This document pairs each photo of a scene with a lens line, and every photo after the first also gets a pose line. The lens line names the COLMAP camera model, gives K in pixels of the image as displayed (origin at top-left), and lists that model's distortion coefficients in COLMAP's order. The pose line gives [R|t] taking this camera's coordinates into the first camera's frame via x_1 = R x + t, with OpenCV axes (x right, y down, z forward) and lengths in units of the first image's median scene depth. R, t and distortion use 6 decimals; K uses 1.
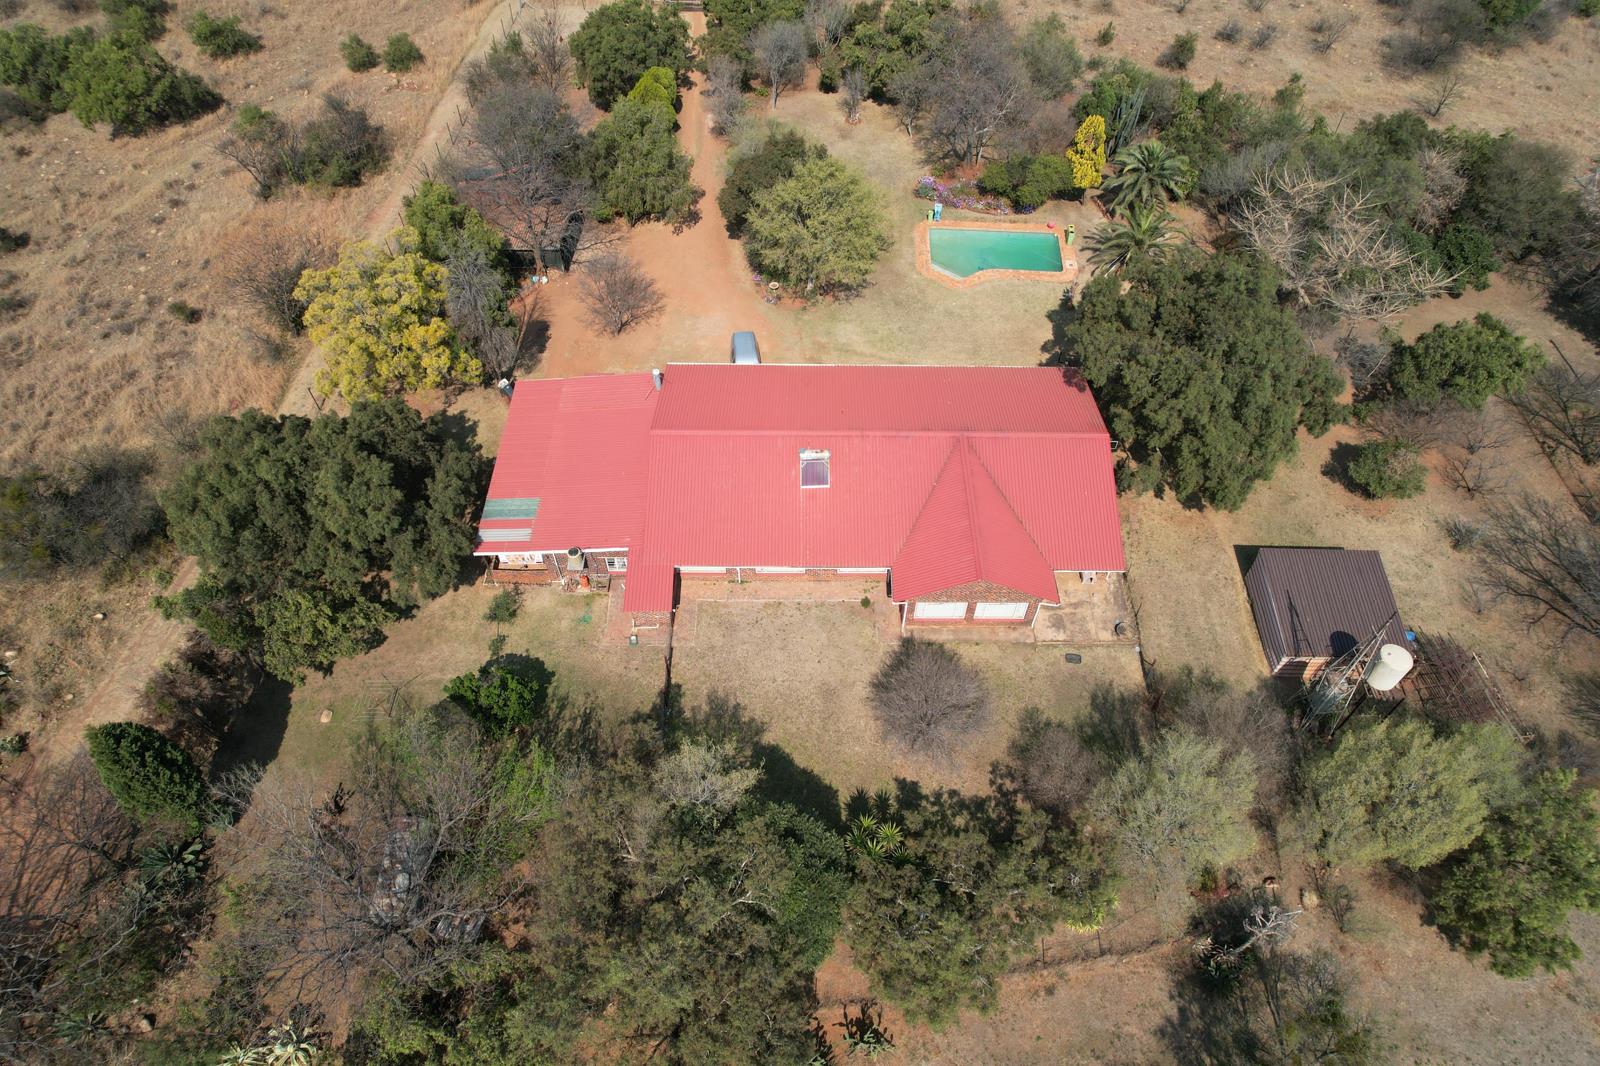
lens RADIAL K [[1025.6, 0, 801.2], [0, 1025.6, 535.2], [0, 0, 1]] dist [-0.050322, 0.038270]
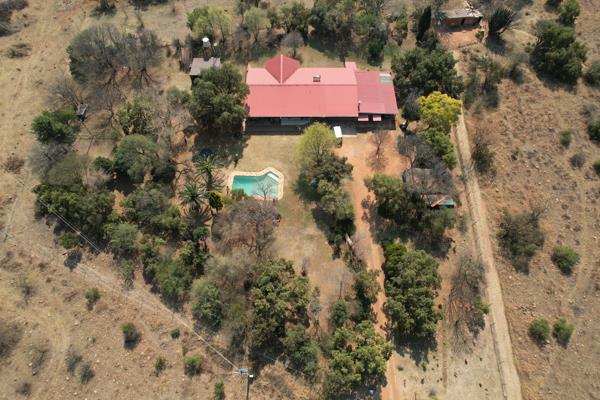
lens RADIAL K [[384.6, 0, 300.1], [0, 384.6, 199.2], [0, 0, 1]] dist [-0.050322, 0.038270]
pose [[-0.999861, 0.012907, -0.010544, 0.090852], [-0.014834, -0.400730, 0.916076, -1.521031], [0.007598, 0.916105, 0.400865, 0.722610]]
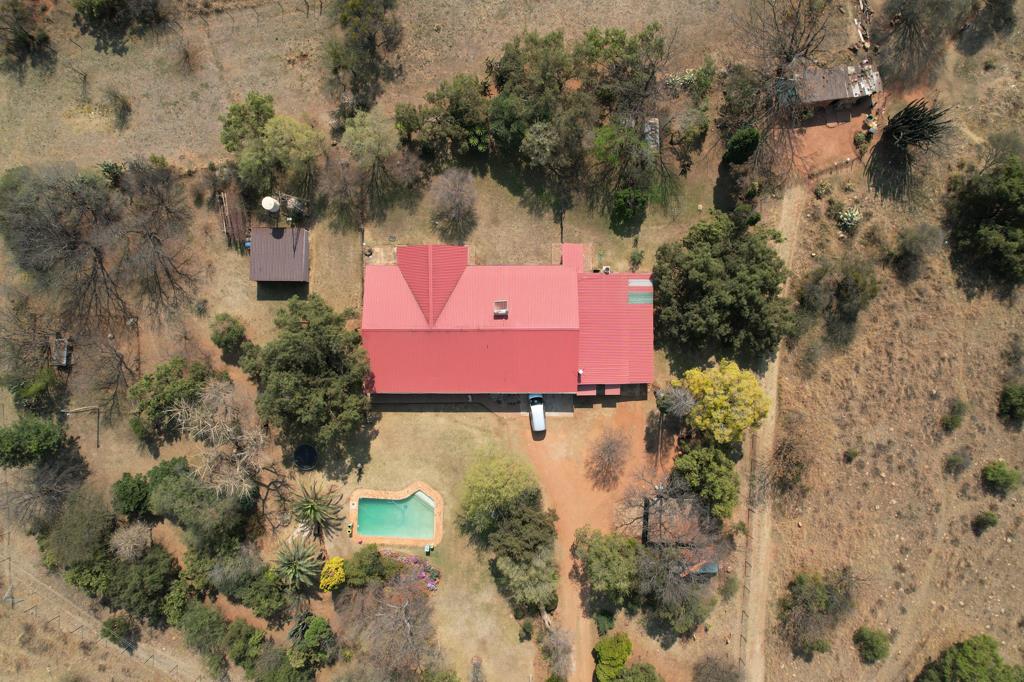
lens RADIAL K [[656.4, 0, 516.6], [0, 656.4, 341.4], [0, 0, 1]] dist [-0.050322, 0.038270]
pose [[-0.999929, 0.011858, 0.000695, -0.019488], [-0.009036, -0.797332, 0.603474, -0.839119], [0.007711, 0.603425, 0.797383, -0.052325]]
